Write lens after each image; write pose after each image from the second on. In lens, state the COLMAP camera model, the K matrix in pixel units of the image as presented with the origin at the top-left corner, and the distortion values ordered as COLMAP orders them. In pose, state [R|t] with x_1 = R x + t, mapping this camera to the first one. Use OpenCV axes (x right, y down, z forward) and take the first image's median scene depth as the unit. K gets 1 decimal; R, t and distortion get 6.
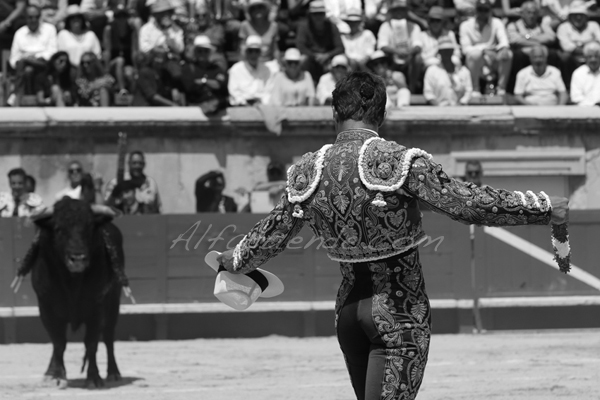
lens RADIAL K [[3330.5, 0, 300.0], [0, 3330.5, 200.0], [0, 0, 1]] dist [-0.363091, -11.593624]
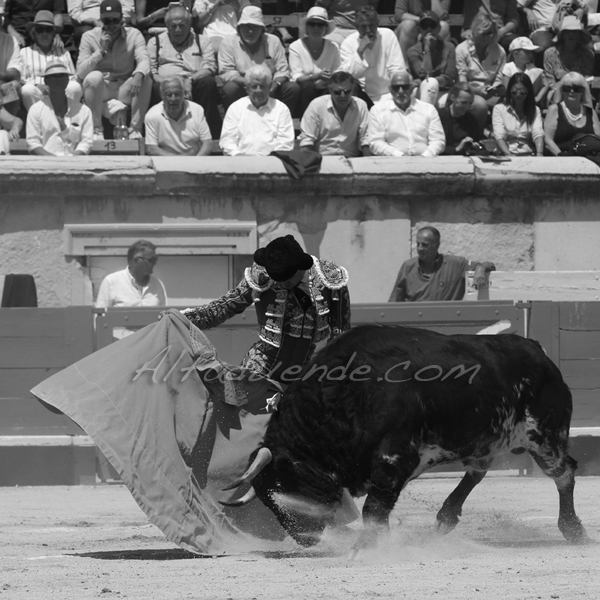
lens RADIAL K [[3566.1, 0, 300.0], [0, 3566.1, 300.0], [0, 0, 1]] dist [-0.201801, -2.503892]
pose [[0.993357, 0.005380, 0.114944, 0.008888], [-0.006665, 0.999919, 0.010800, -0.006286], [-0.114876, -0.011494, 0.993313, 0.255201]]
